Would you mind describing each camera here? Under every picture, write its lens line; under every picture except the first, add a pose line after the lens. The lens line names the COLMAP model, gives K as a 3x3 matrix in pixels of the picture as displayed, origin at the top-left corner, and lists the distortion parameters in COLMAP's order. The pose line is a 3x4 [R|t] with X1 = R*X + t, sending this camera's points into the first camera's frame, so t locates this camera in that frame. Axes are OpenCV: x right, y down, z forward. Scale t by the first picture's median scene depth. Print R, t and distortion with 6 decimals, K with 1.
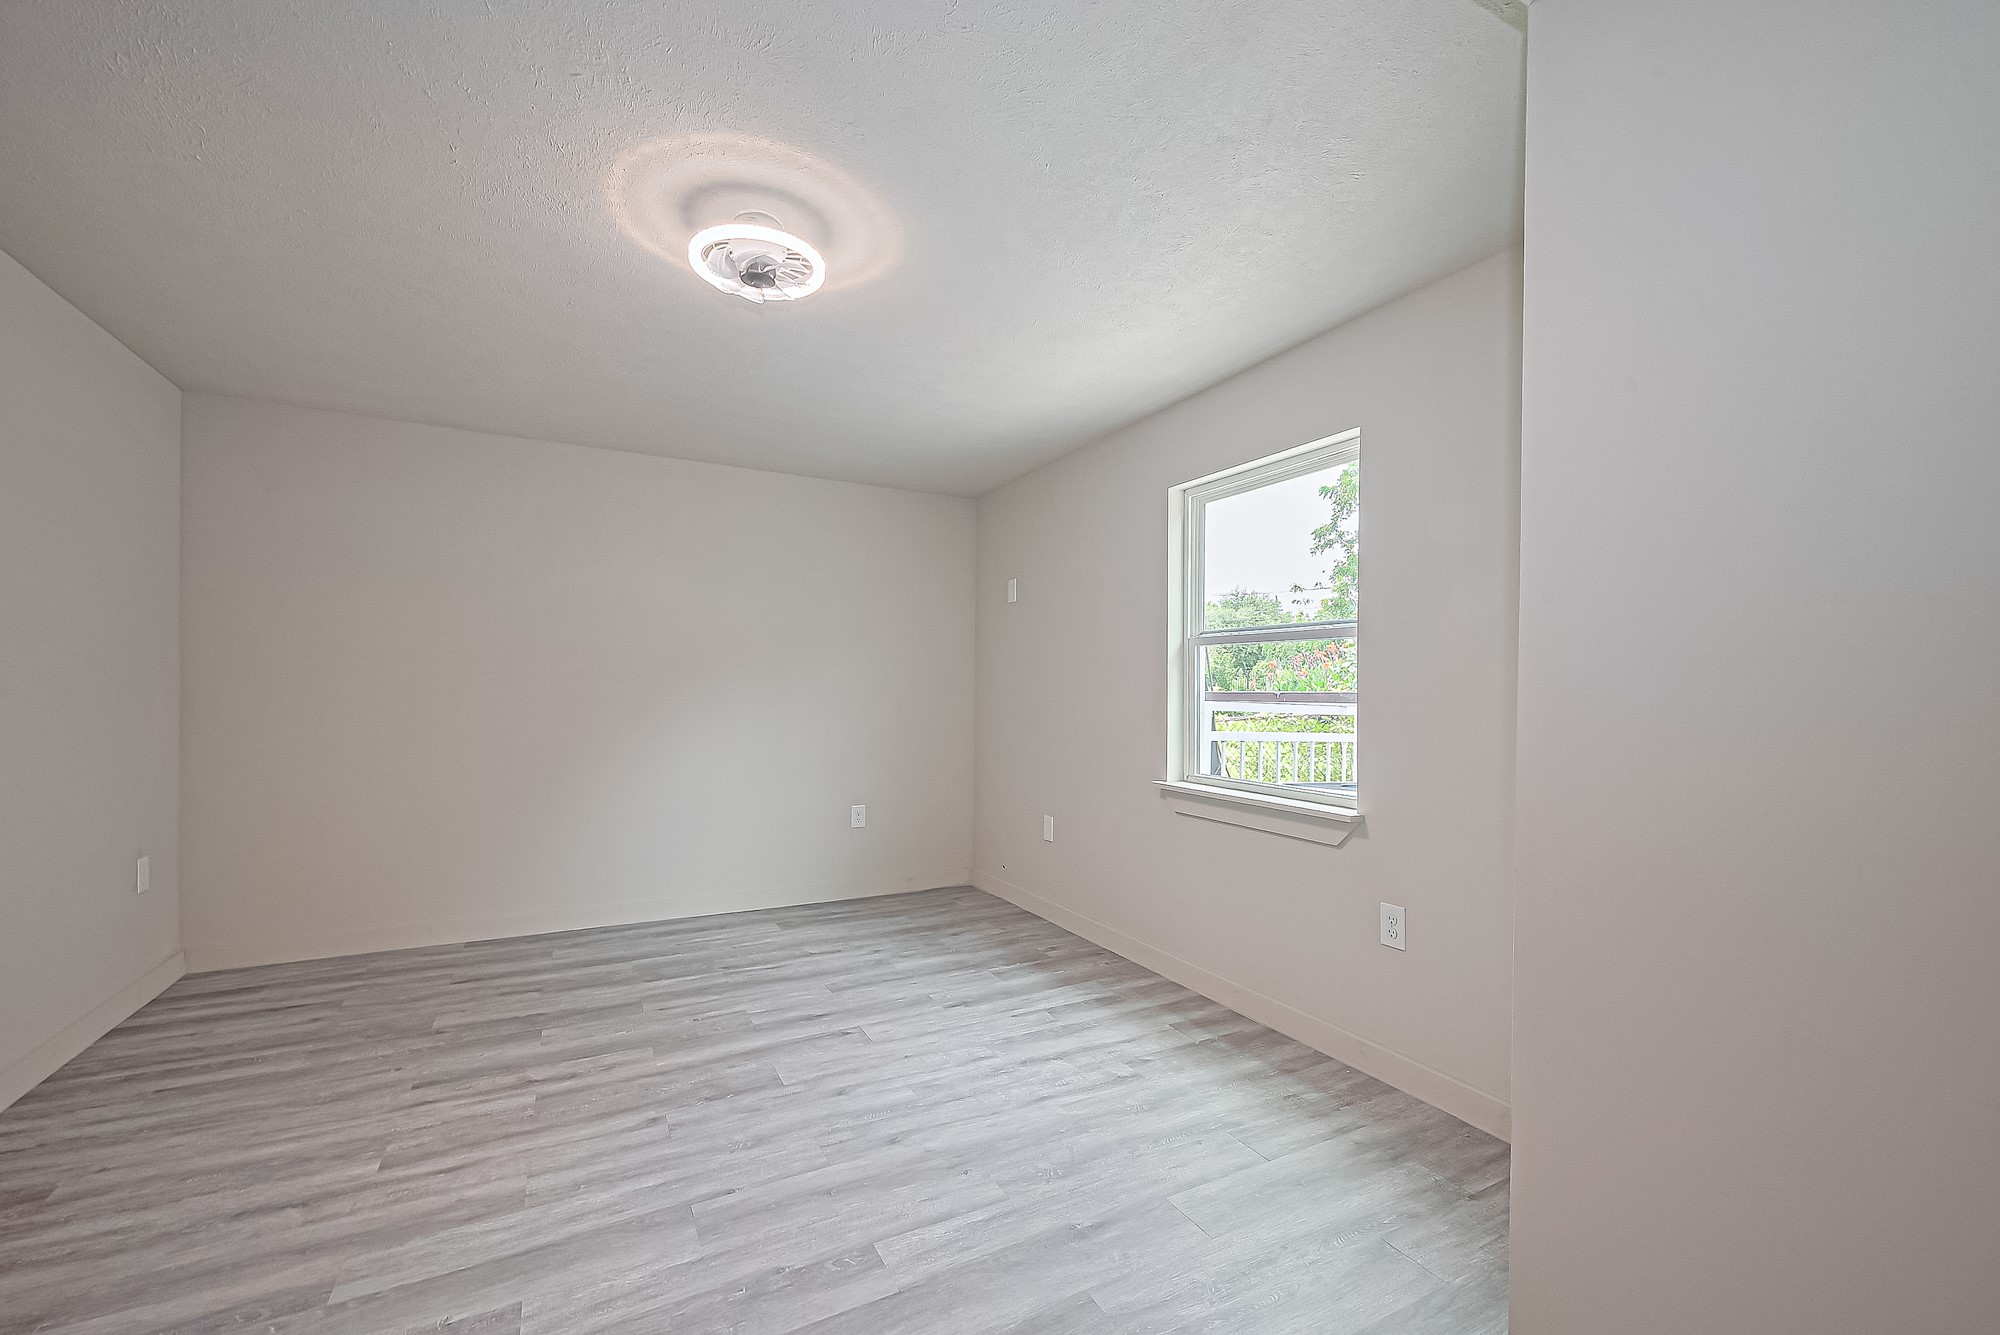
lens RADIAL K [[799.1, 0, 1003.7], [0, 799.1, 676.7], [0, 0, 1]] dist [-0.000164, -0.000760]
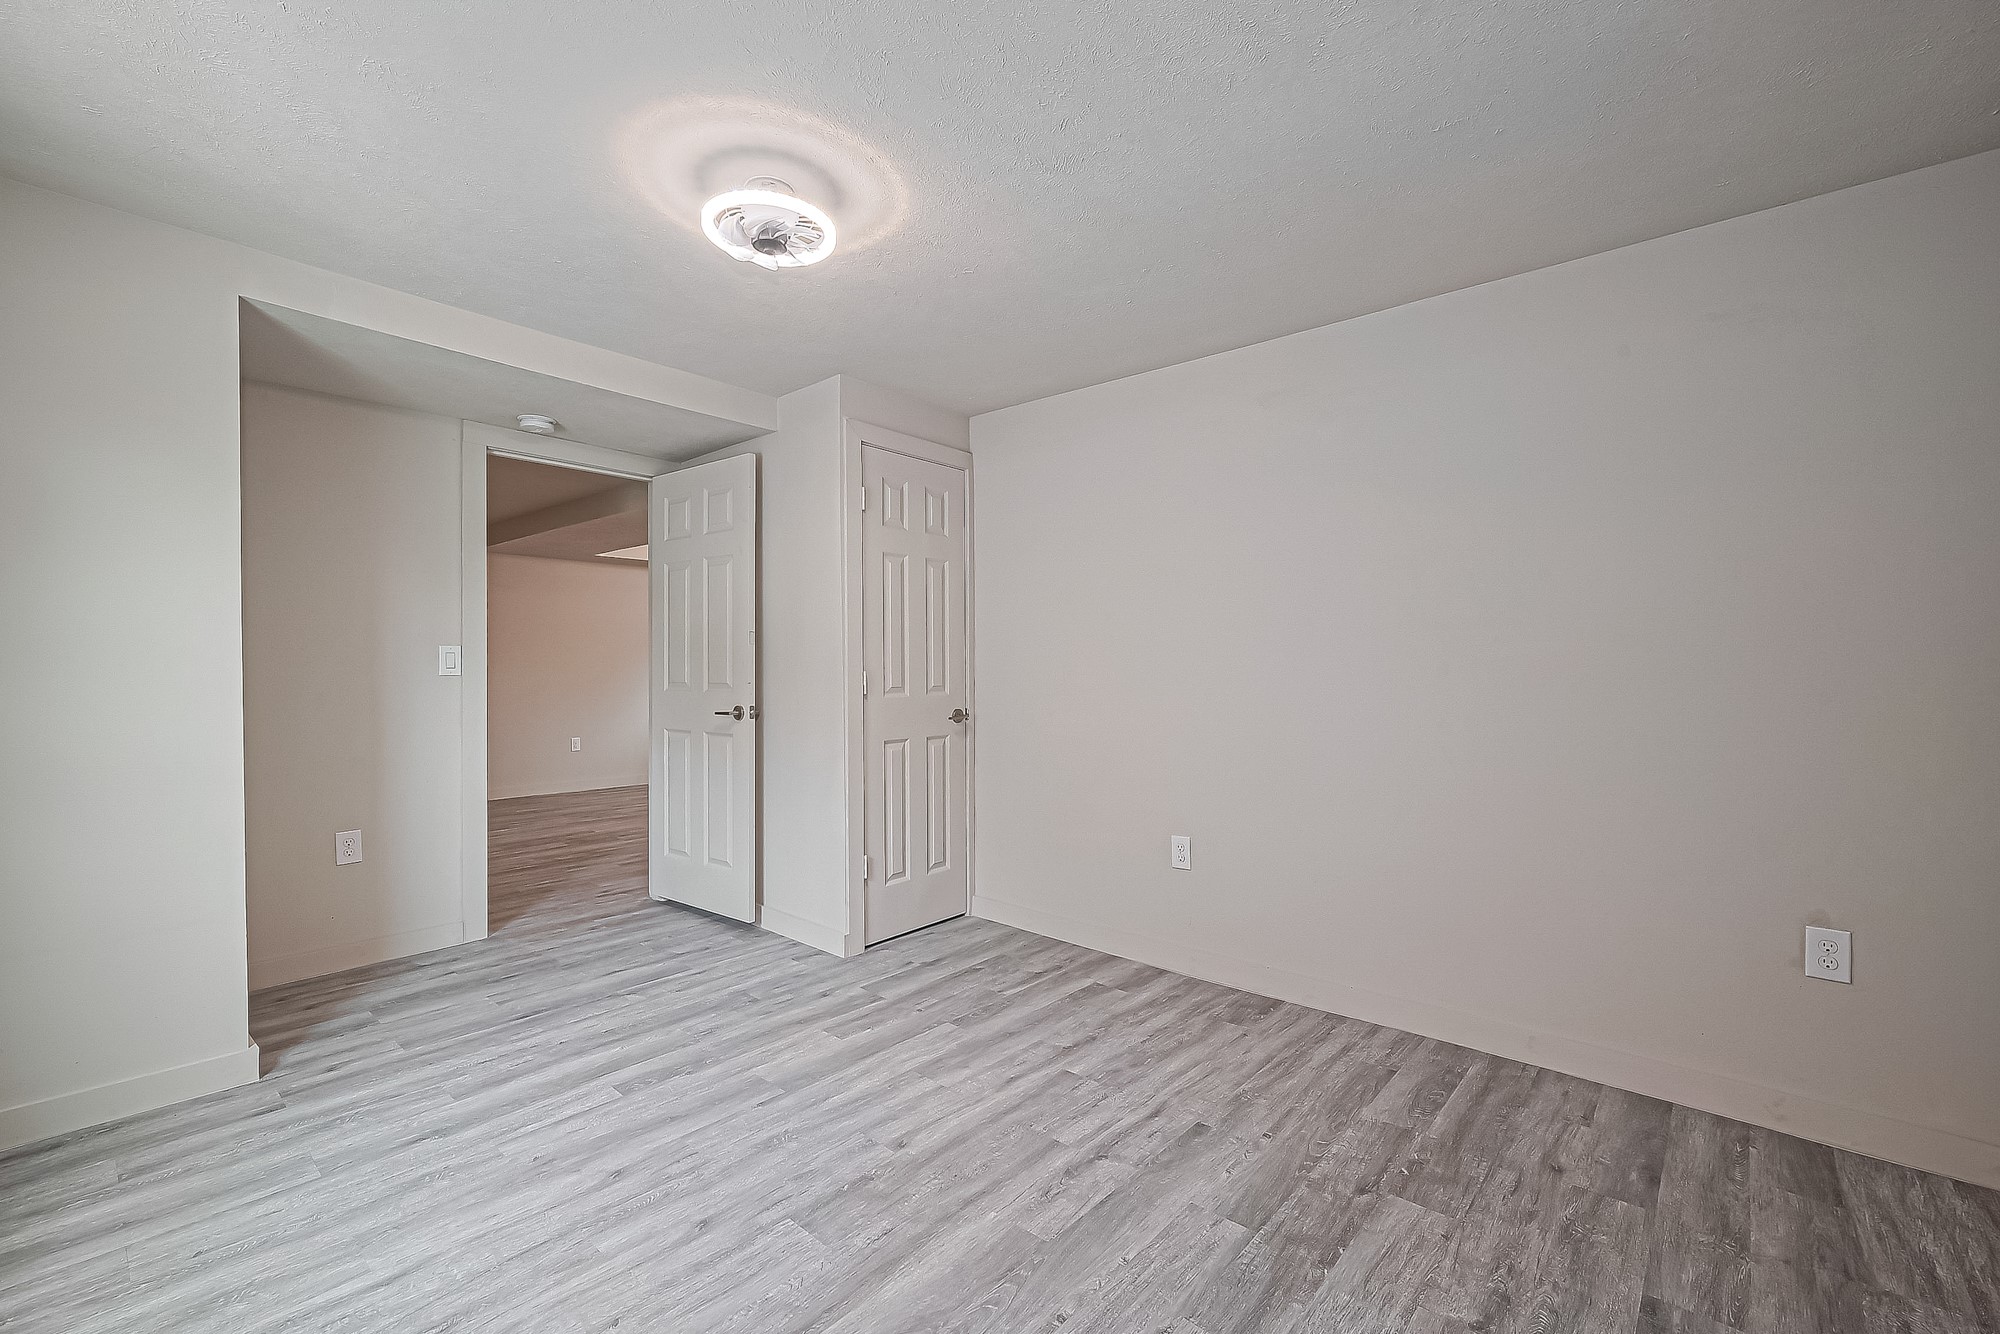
lens RADIAL K [[799.1, 0, 997.3], [0, 799.1, 672.8], [0, 0, 1]] dist [-0.000164, -0.000760]
pose [[-0.928781, -0.006378, -0.370575, -0.194588], [-0.001787, 0.999917, -0.012731, 0.005624], [0.370625, -0.011162, -0.928715, 1.982075]]
